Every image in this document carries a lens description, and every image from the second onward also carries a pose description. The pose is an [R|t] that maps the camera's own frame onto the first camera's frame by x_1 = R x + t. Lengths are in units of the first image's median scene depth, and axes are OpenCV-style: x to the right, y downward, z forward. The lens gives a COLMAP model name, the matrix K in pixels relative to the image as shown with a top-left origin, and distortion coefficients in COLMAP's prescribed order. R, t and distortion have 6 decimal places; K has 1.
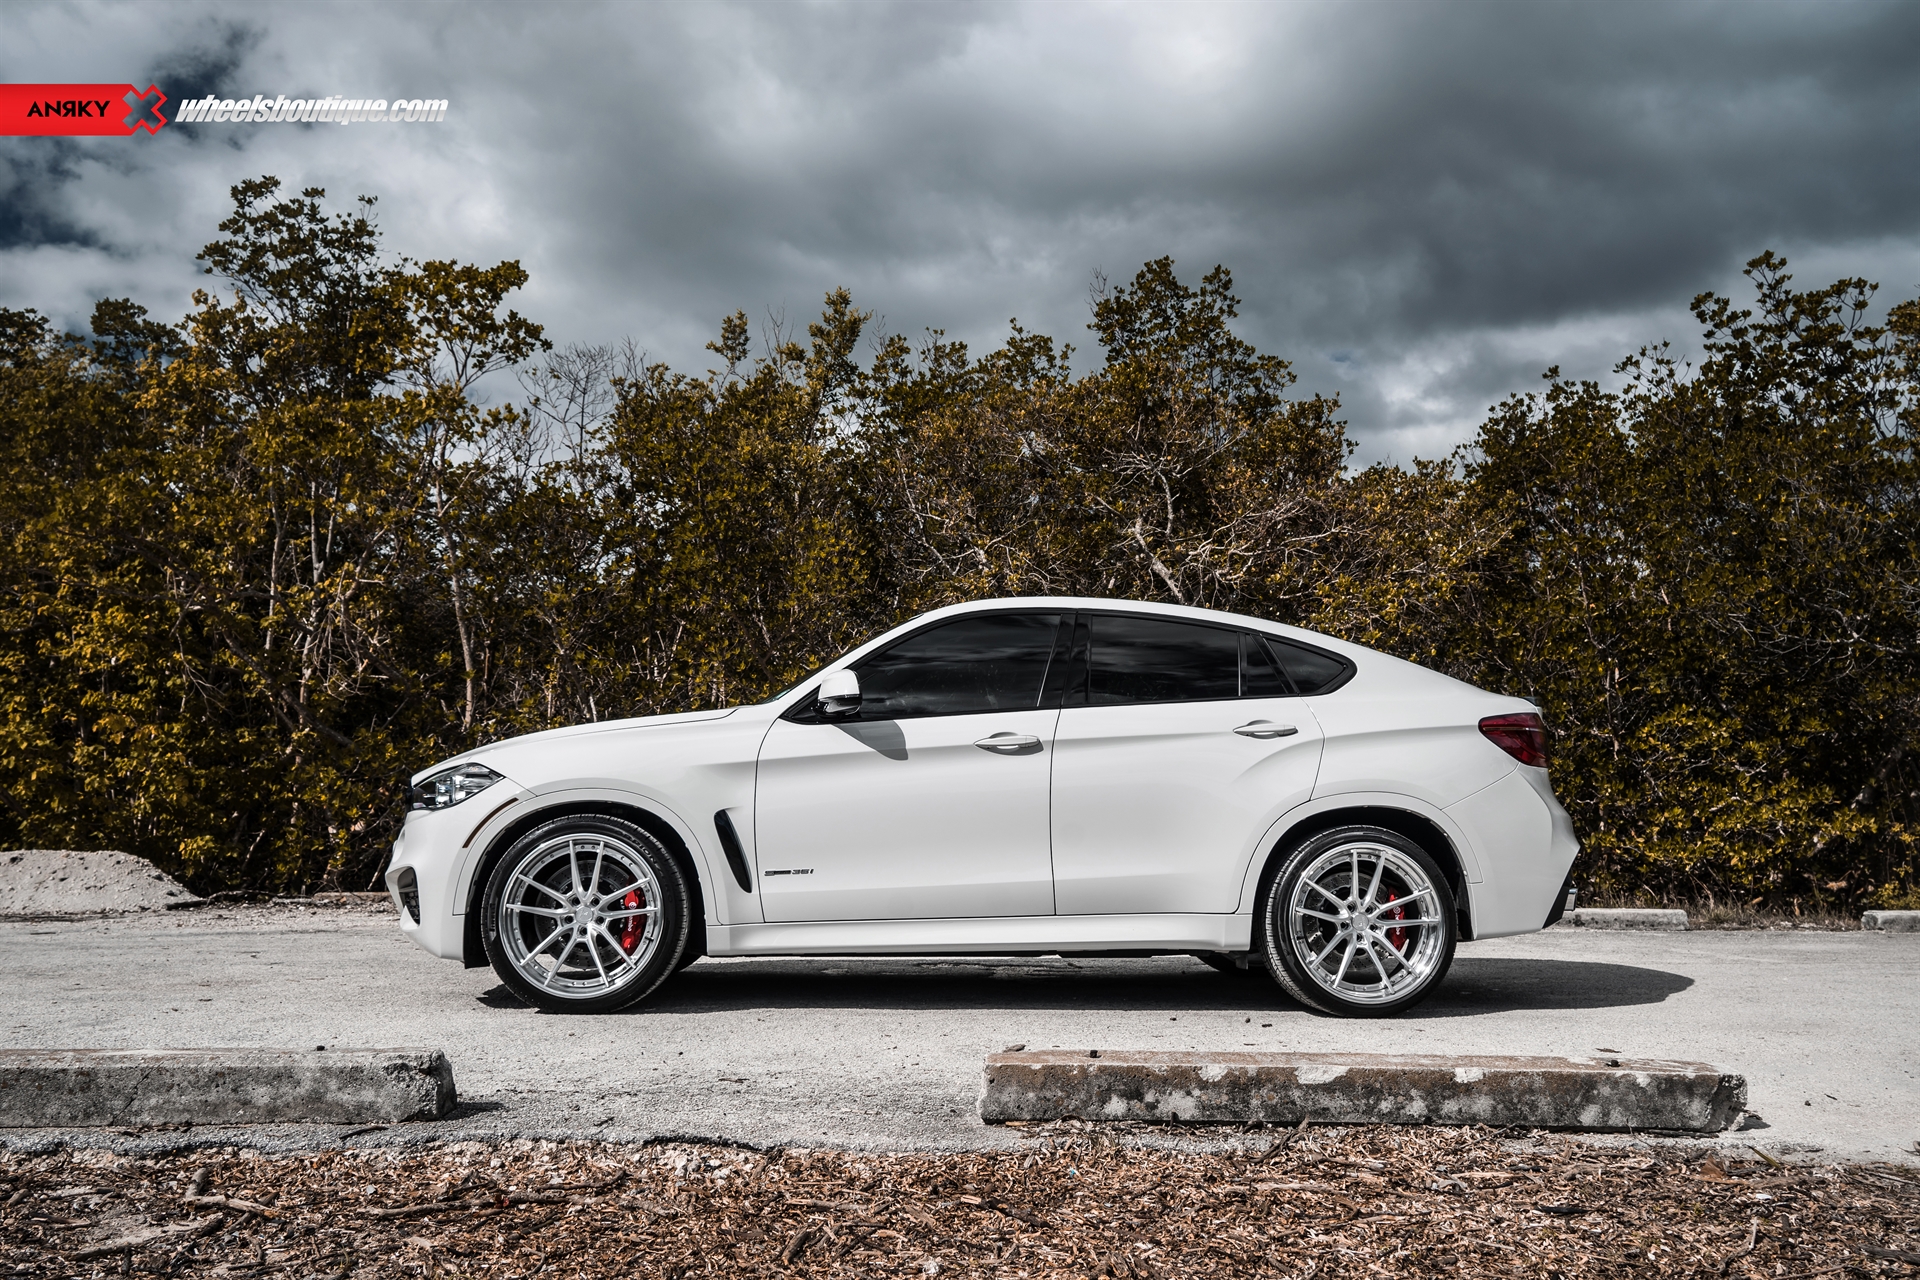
lens RADIAL K [[1579.5, 0, 960.0], [0, 1579.5, 640.0], [0, 0, 1]] dist [-0.003090, -0.001524]
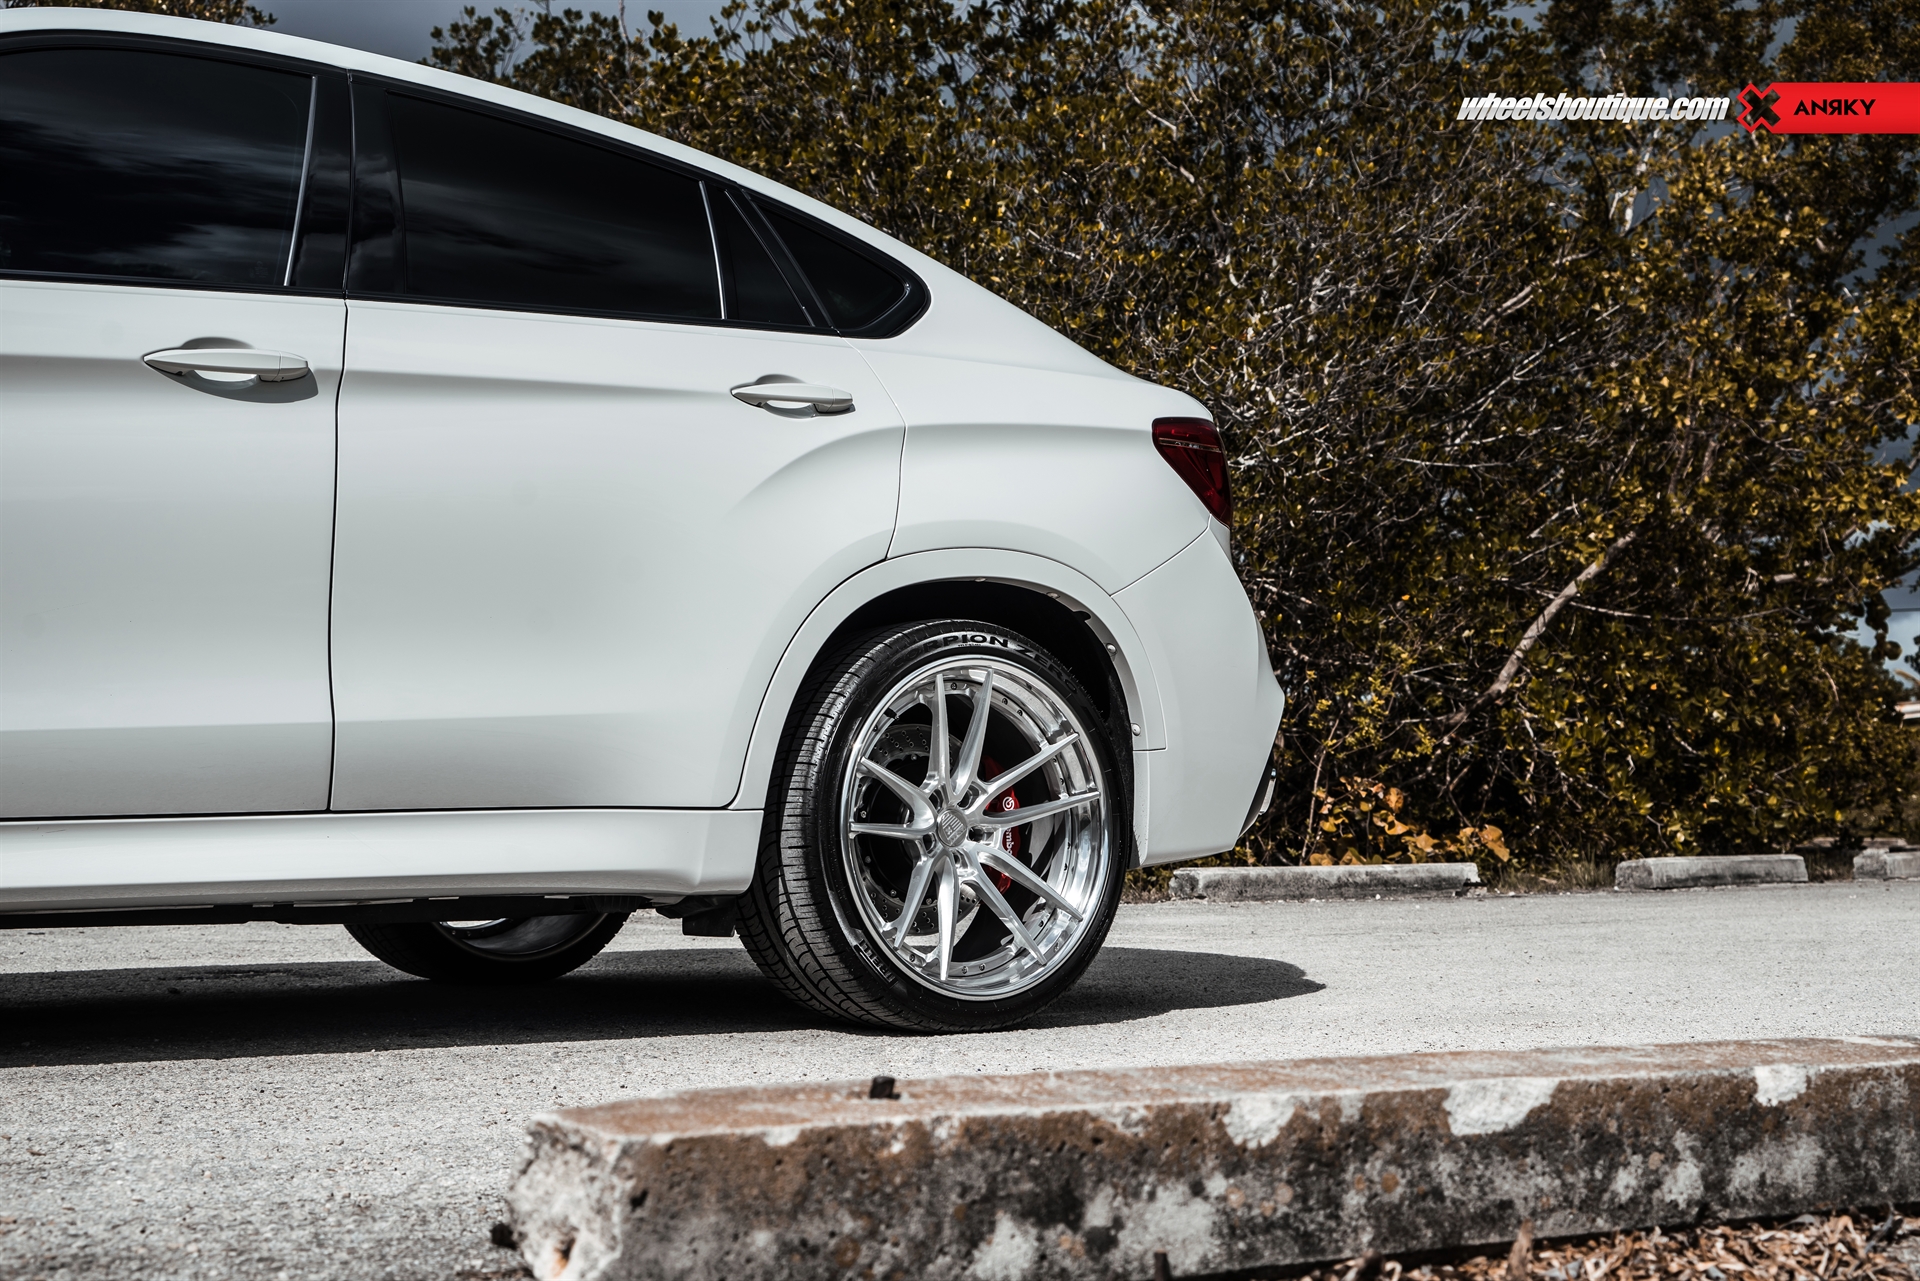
lens RADIAL K [[2583.9, 0, 960.0], [0, 2583.9, 640.5], [0, 0, 1]] dist [0.017531, 0.031169]
pose [[0.908608, 0.005517, 0.417614, -0.108183], [-0.027789, 0.998496, 0.047270, 0.148742], [-0.416725, -0.054555, 0.907394, 0.535922]]
